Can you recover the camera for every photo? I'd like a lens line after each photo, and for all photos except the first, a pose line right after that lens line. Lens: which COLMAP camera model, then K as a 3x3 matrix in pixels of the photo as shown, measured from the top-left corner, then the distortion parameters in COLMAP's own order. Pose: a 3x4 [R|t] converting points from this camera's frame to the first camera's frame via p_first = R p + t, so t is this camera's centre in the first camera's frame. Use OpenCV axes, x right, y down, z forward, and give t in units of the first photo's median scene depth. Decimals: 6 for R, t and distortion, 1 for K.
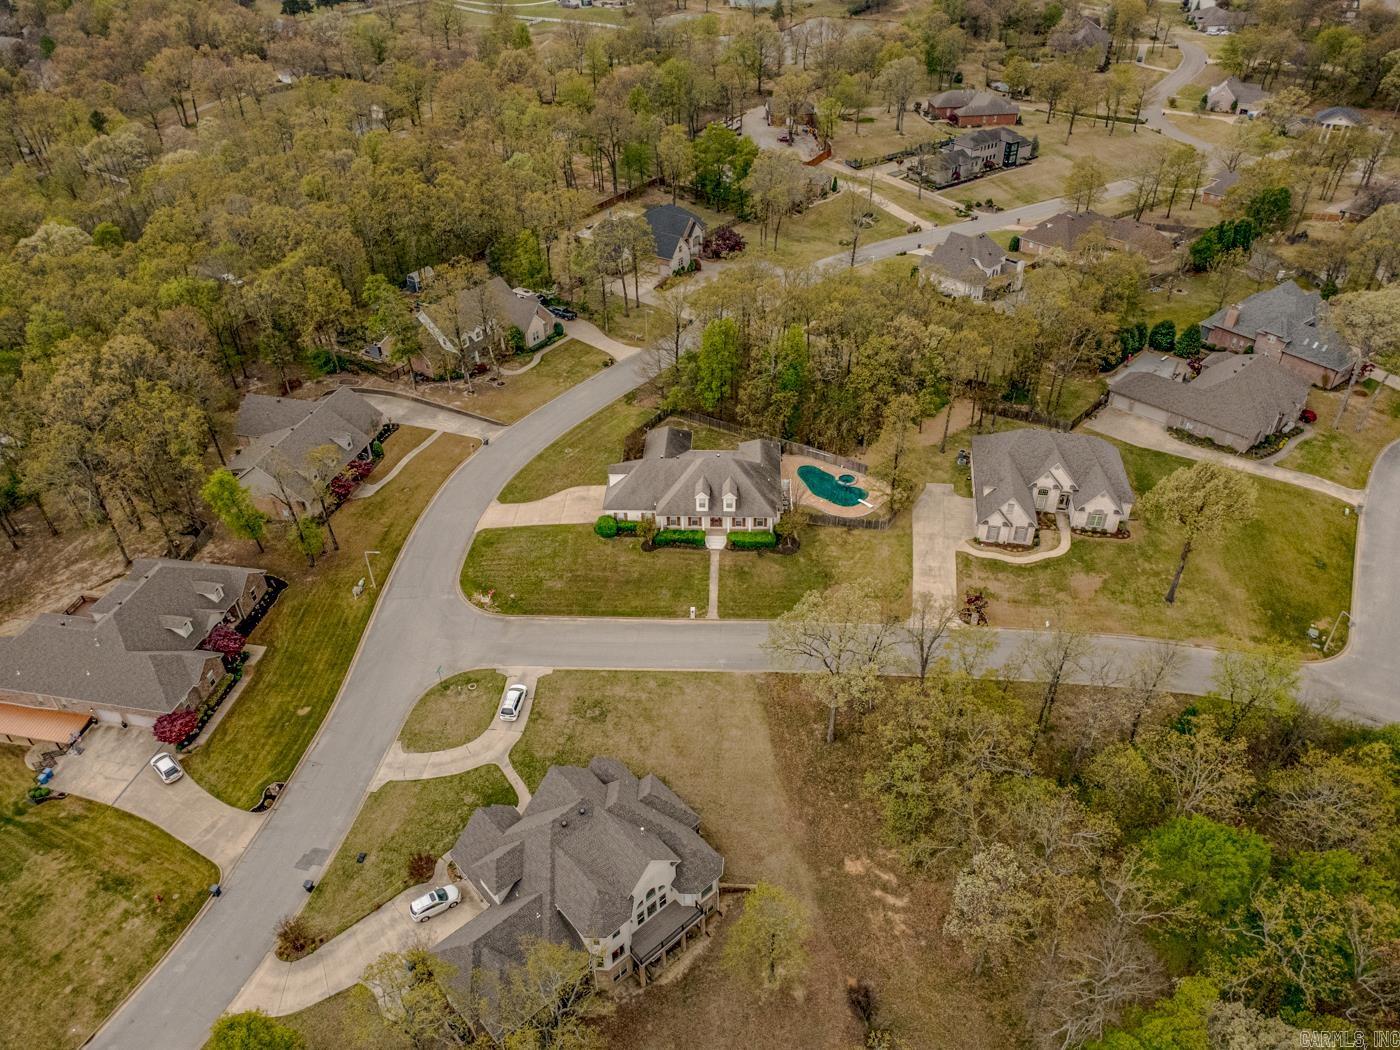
lens RADIAL K [[989.0, 0, 700.0], [0, 989.0, 525.0], [0, 0, 1]] dist [0.000643, 0.004564]
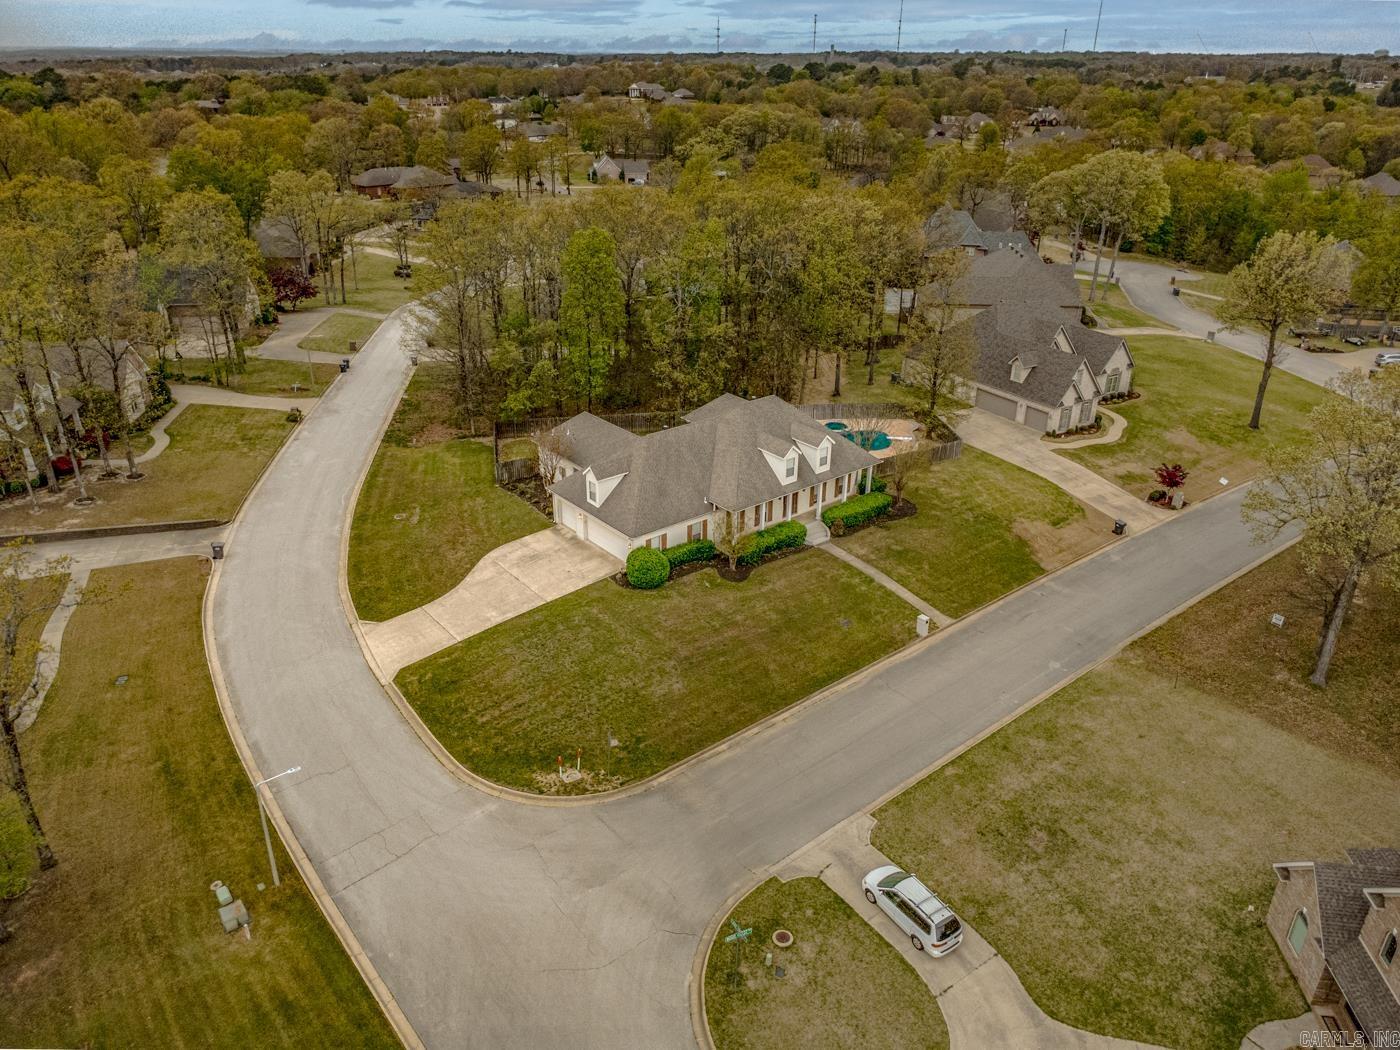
lens RADIAL K [[1004.0, 0, 700.0], [0, 1004.0, 525.0], [0, 0, 1]] dist [0.002412, 0.005738]
pose [[0.744385, -0.268108, 0.611562, -0.388691], [0.377886, 0.924231, -0.054776, 0.019838], [-0.550539, 0.271875, 0.789298, 0.570133]]
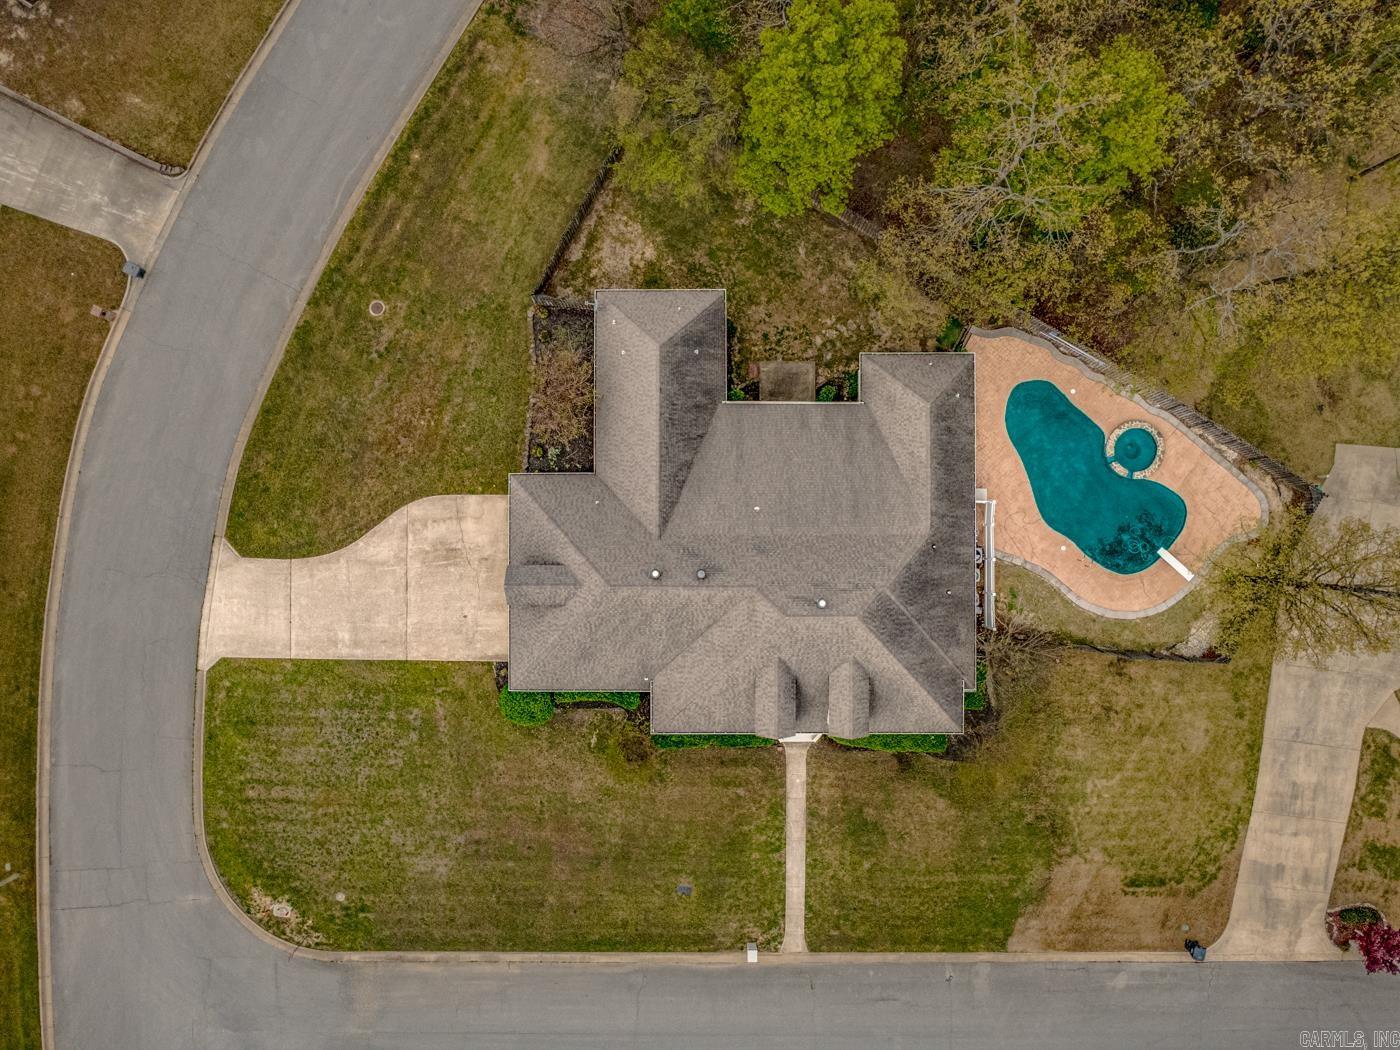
lens RADIAL K [[989.0, 0, 700.0], [0, 989.0, 525.0], [0, 0, 1]] dist [0.000643, 0.004564]
pose [[0.998965, -0.041076, 0.019529, -0.029507], [0.008634, 0.592839, 0.805275, -0.363661], [-0.044656, -0.804273, 0.592580, 0.821743]]
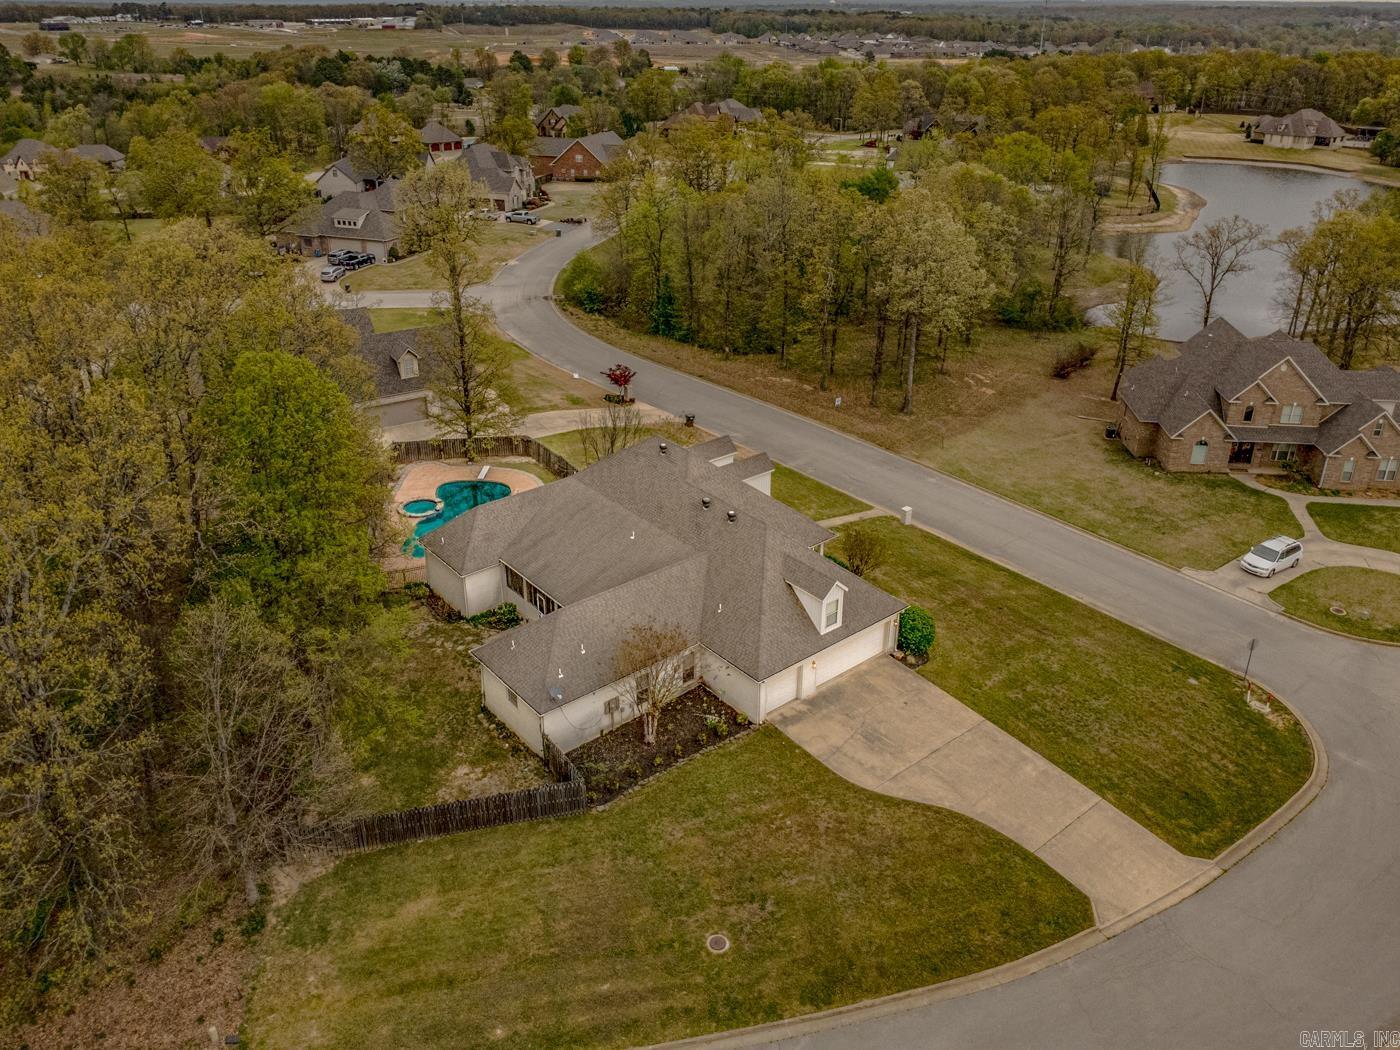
lens RADIAL K [[1022.7, 0, 700.0], [0, 1022.7, 525.0], [0, 0, 1]] dist [0.025474, -0.001626]
pose [[-0.668944, -0.332103, 0.664998, -0.308567], [0.441678, 0.541981, 0.714967, -0.371059], [-0.597859, 0.771987, -0.215872, 1.118167]]
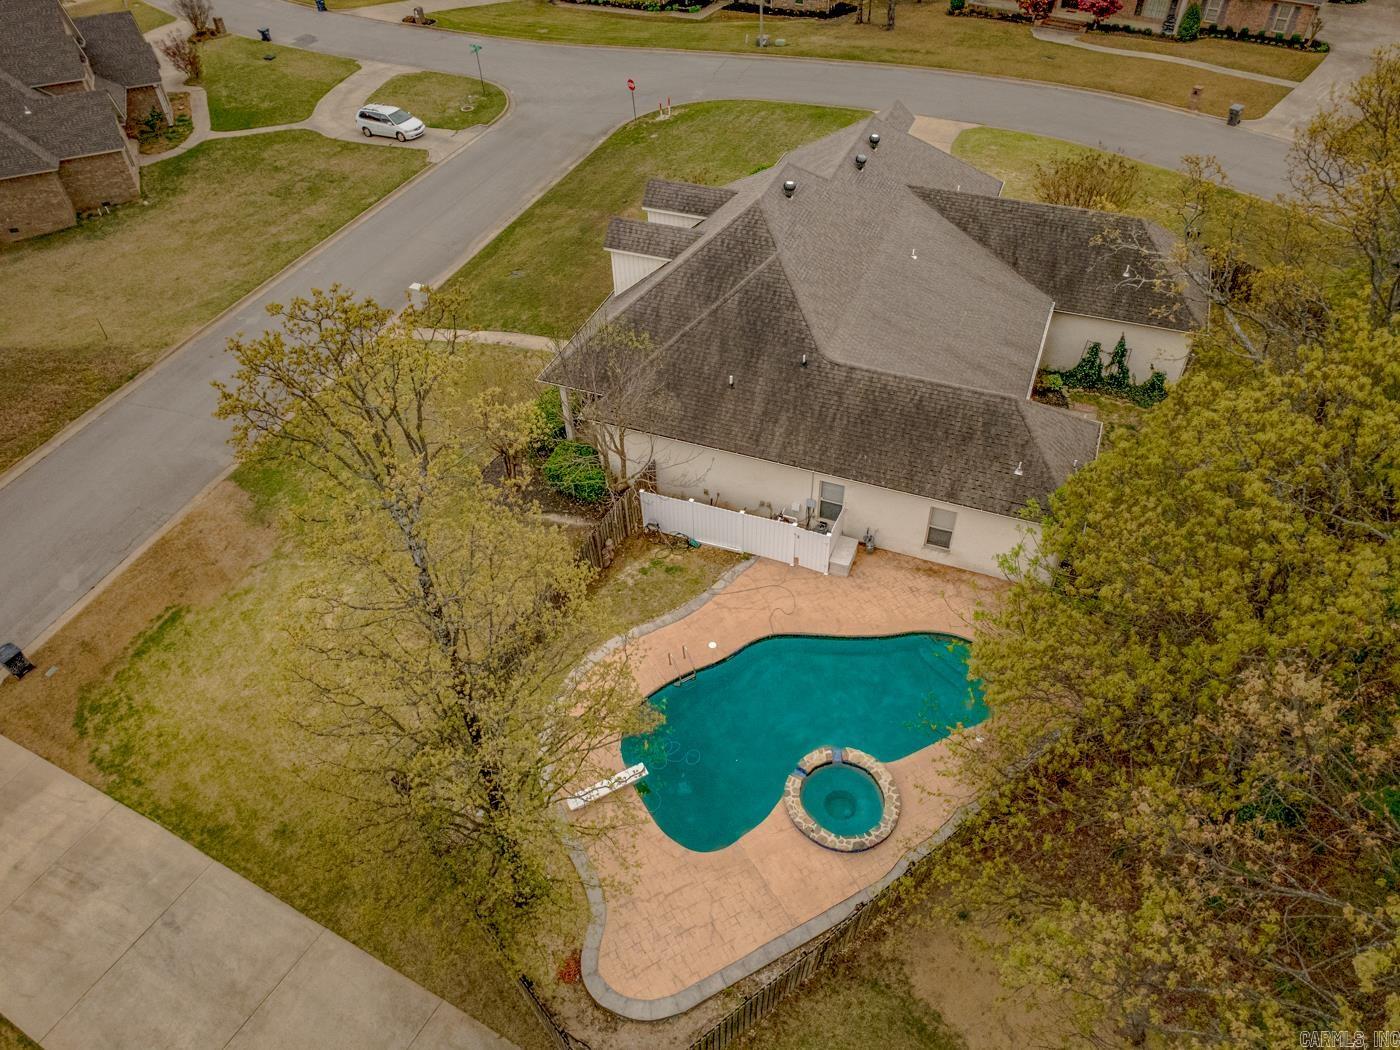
lens RADIAL K [[989.0, 0, 700.0], [0, 989.0, 525.0], [0, 0, 1]] dist [0.000643, 0.004564]
pose [[-0.328294, 0.667394, -0.668438, 0.271514], [-0.532442, 0.453770, 0.714562, -0.209310], [0.780211, 0.590490, 0.206378, 0.981492]]
